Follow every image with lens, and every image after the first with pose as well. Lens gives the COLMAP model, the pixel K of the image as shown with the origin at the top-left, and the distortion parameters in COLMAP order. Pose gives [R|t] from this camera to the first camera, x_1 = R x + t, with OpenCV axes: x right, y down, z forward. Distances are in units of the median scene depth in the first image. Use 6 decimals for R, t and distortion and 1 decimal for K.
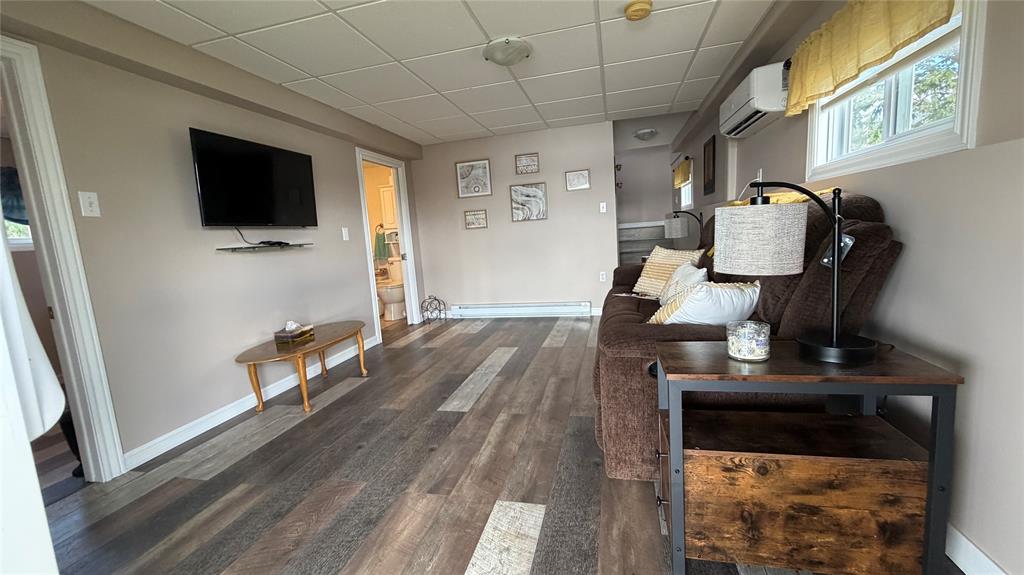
lens RADIAL K [[406.4, 0, 509.8], [0, 406.4, 288.2], [0, 0, 1]] dist [-0.001578, 0.000040]
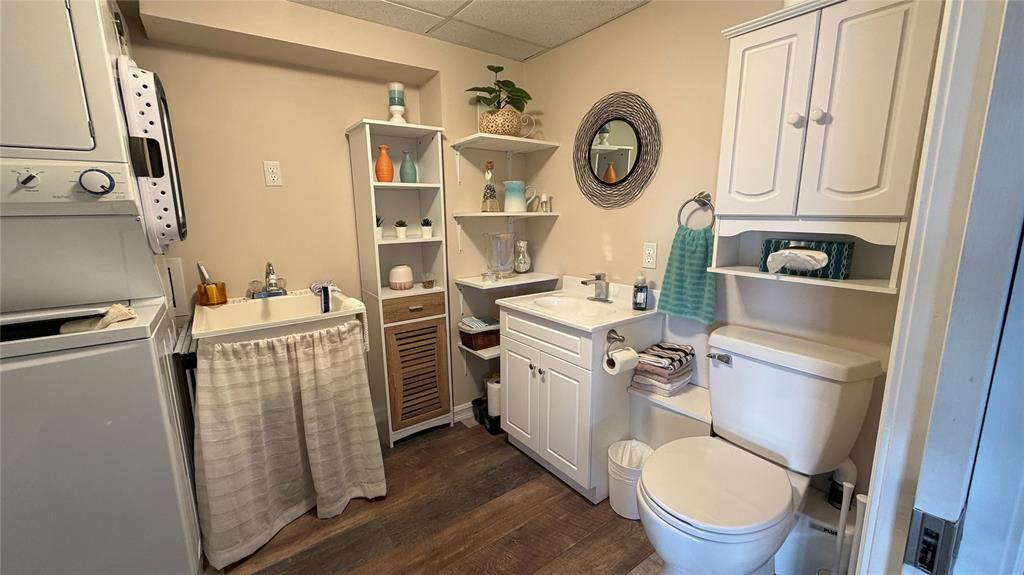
lens RADIAL K [[406.4, 0, 509.8], [0, 406.4, 288.2], [0, 0, 1]] dist [-0.001578, 0.000040]
pose [[0.778920, 0.182749, -0.599905, -0.294006], [-0.130904, 0.982906, 0.129456, -0.138475], [0.613309, -0.022306, 0.789528, 0.853606]]
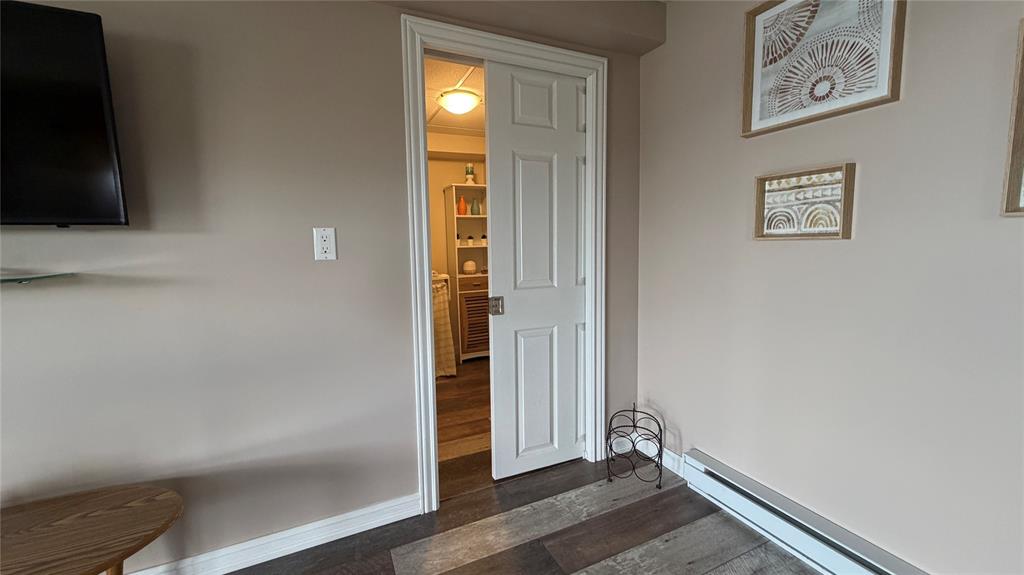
lens RADIAL K [[406.4, 0, 509.8], [0, 406.4, 288.2], [0, 0, 1]] dist [-0.001578, 0.000040]
pose [[0.635740, 0.145619, -0.758043, 0.006979], [-0.128152, 0.988327, 0.082380, -0.111737], [0.761191, 0.044773, 0.646980, 0.677381]]
